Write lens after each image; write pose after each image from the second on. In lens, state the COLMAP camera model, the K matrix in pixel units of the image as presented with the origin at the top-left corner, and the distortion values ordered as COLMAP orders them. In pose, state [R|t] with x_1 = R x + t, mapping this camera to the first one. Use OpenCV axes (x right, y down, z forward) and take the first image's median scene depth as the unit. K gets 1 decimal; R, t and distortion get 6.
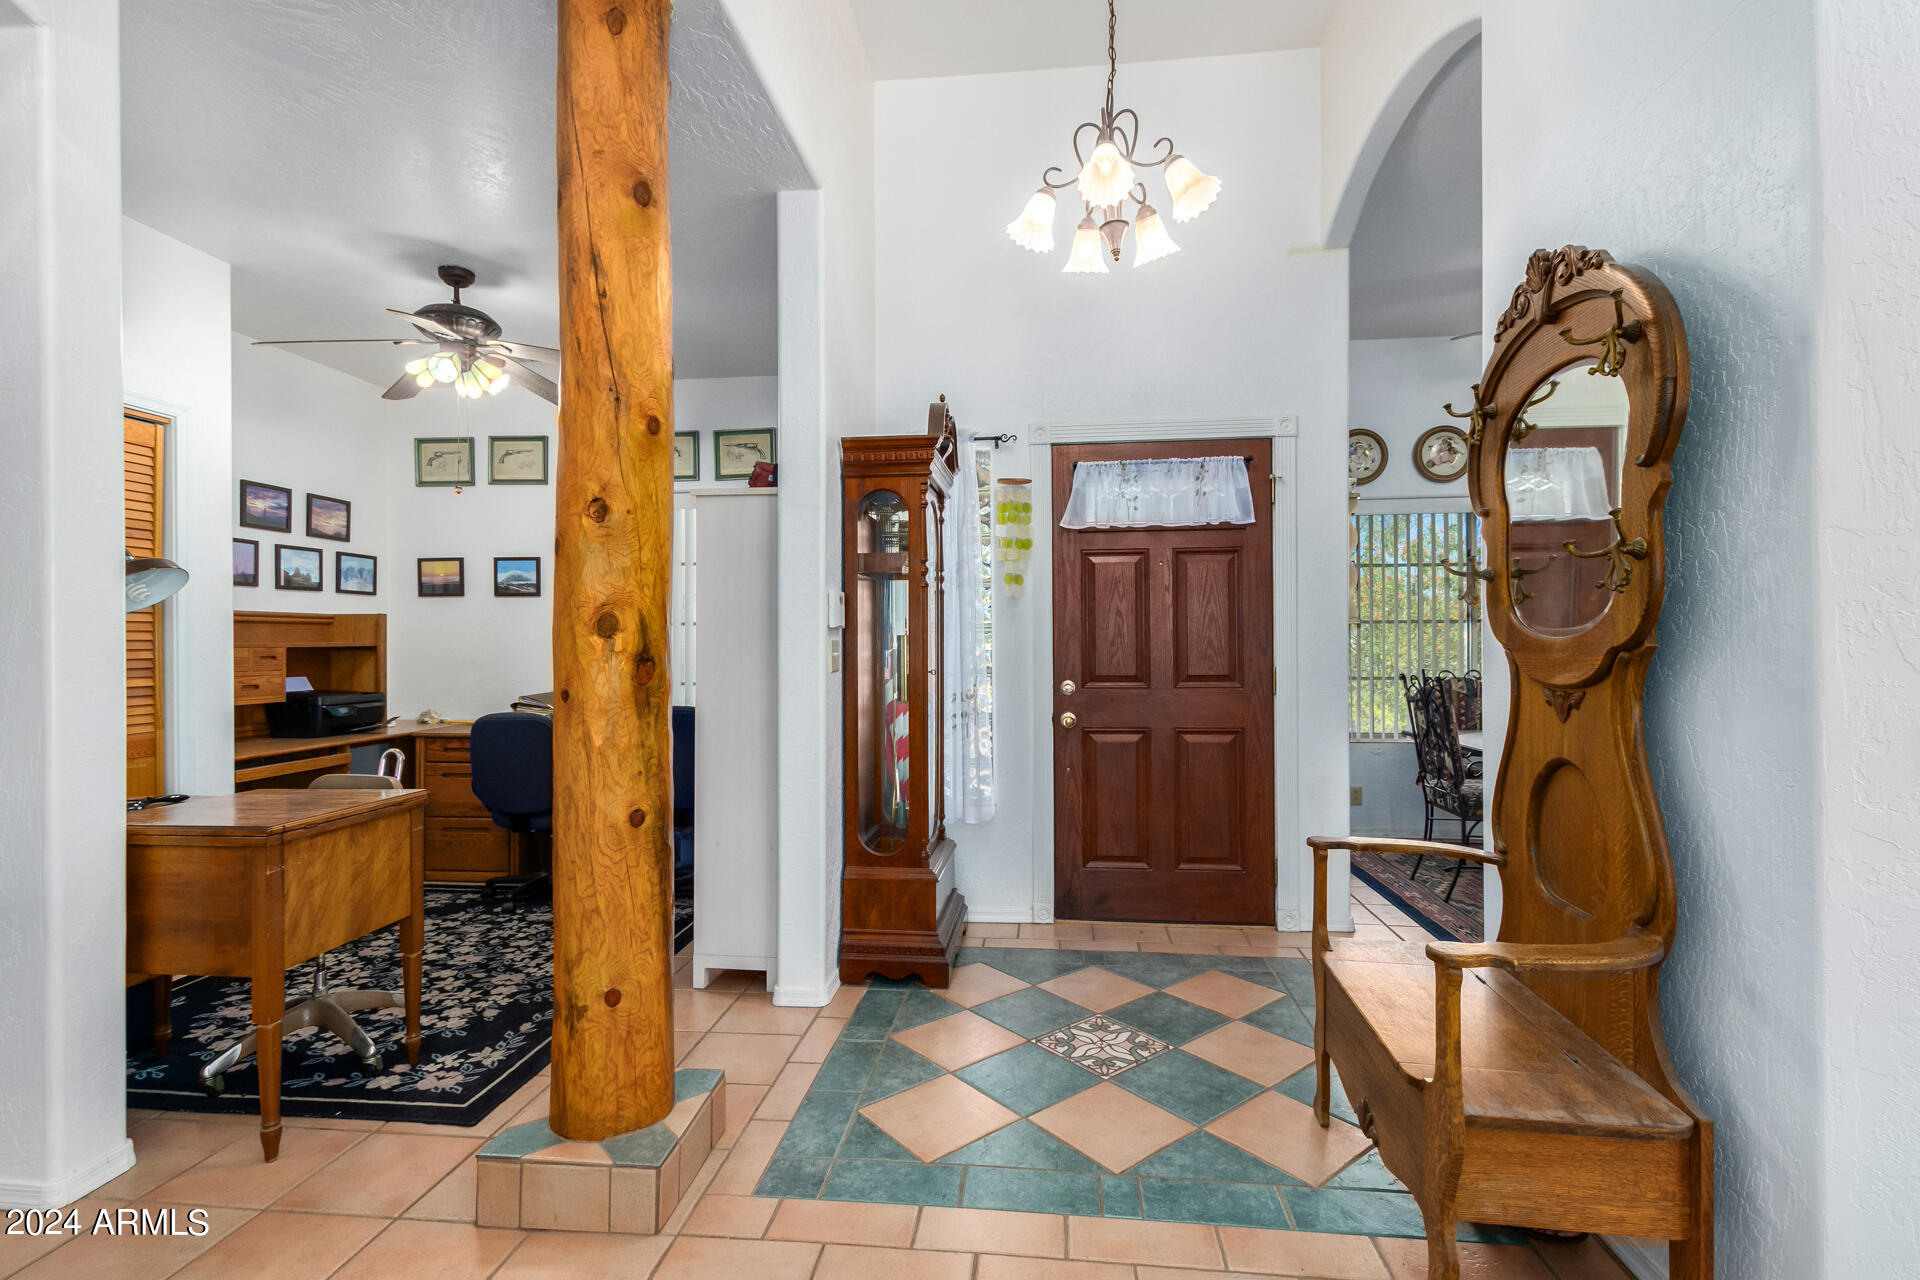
lens RADIAL K [[883.1, 0, 970.9], [0, 883.1, 637.6], [0, 0, 1]] dist [0.007440, -0.002006]
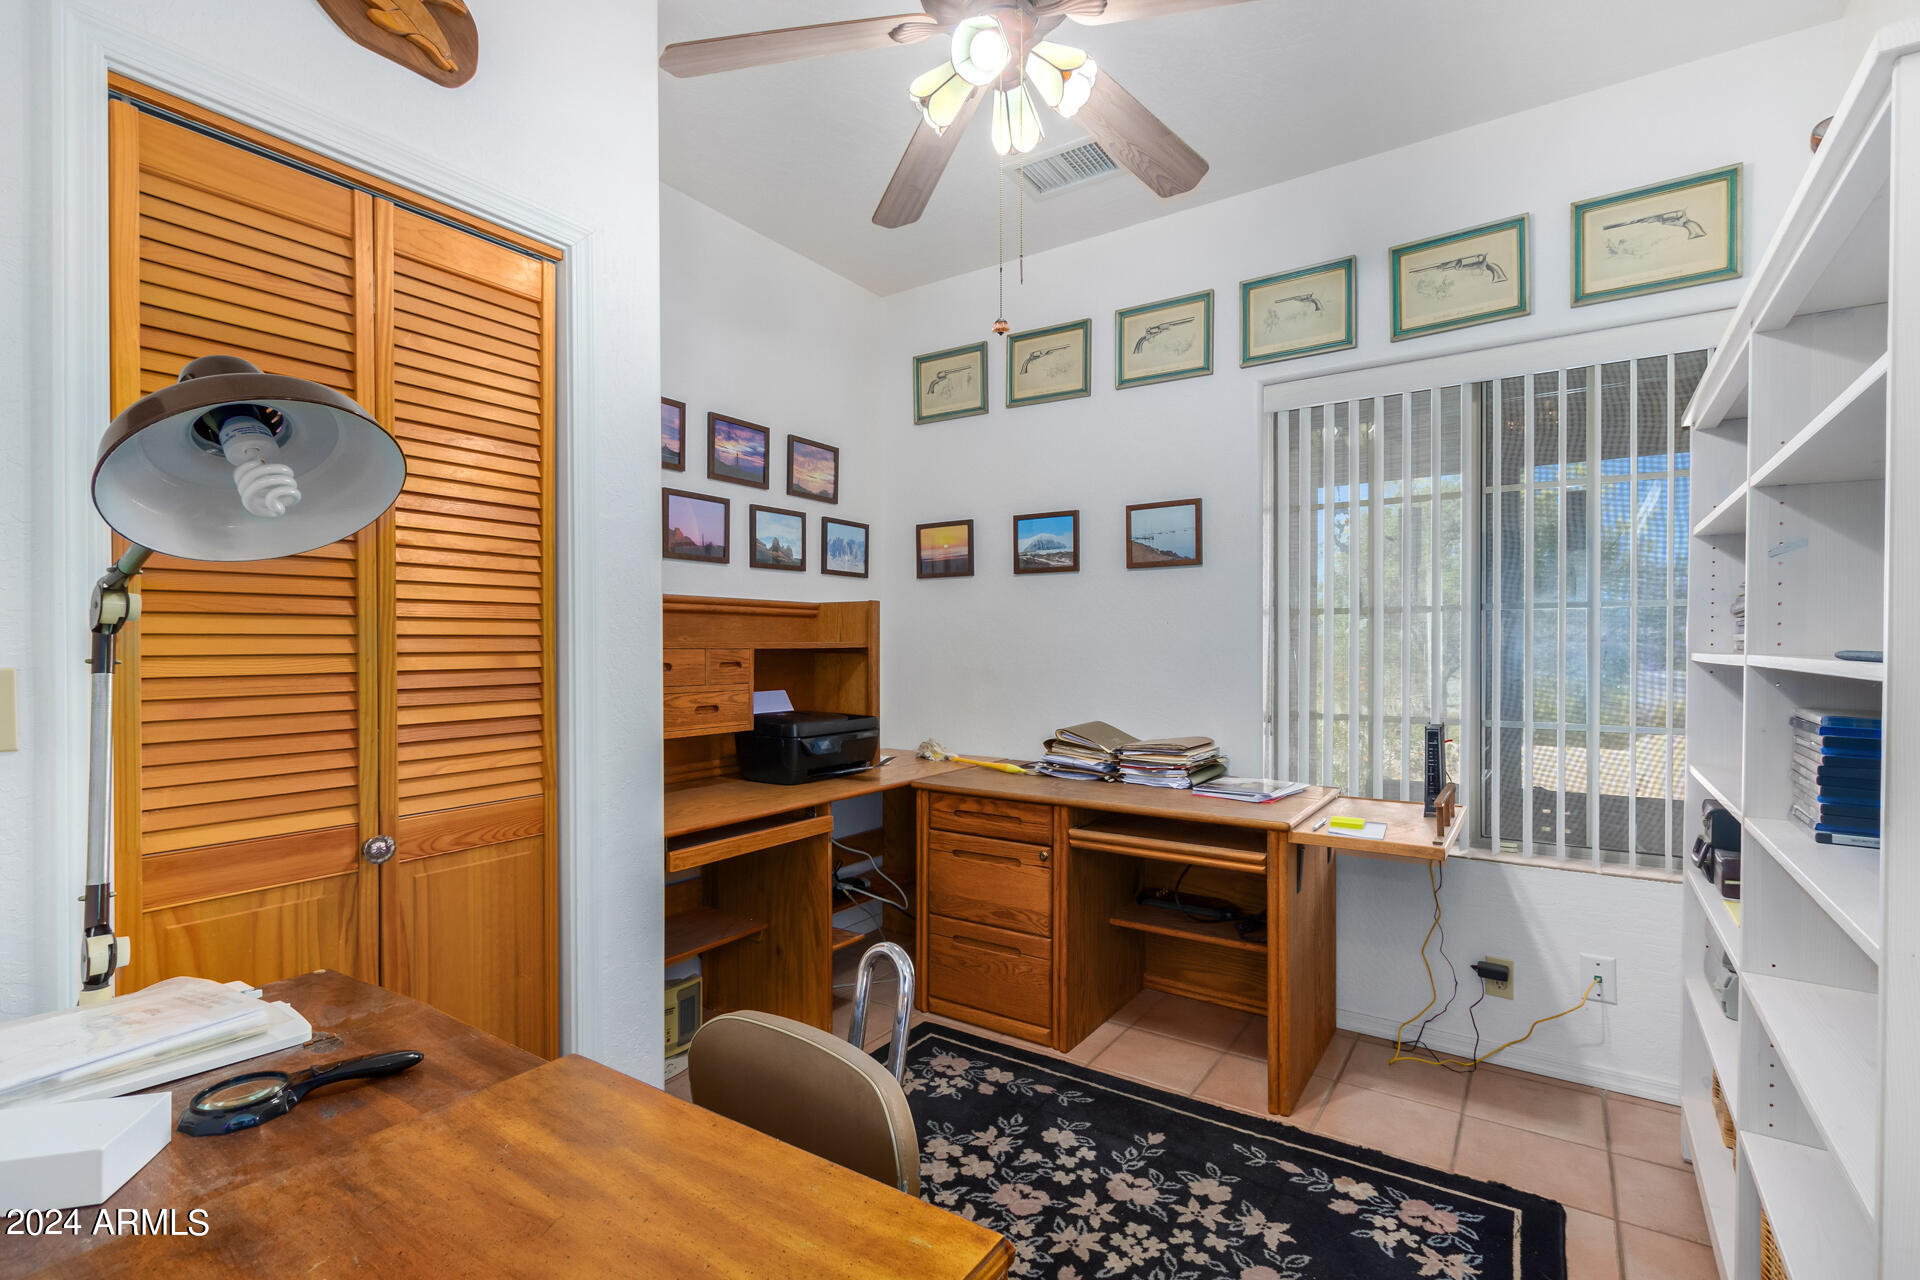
lens RADIAL K [[883.1, 0, 956.6], [0, 883.1, 645.3], [0, 0, 1]] dist [0.007440, -0.002006]
pose [[0.877449, 0.003056, -0.479659, -0.283777], [-0.000672, 0.999987, 0.005141, 0.004152], [0.479669, -0.004189, 0.877440, 0.435233]]
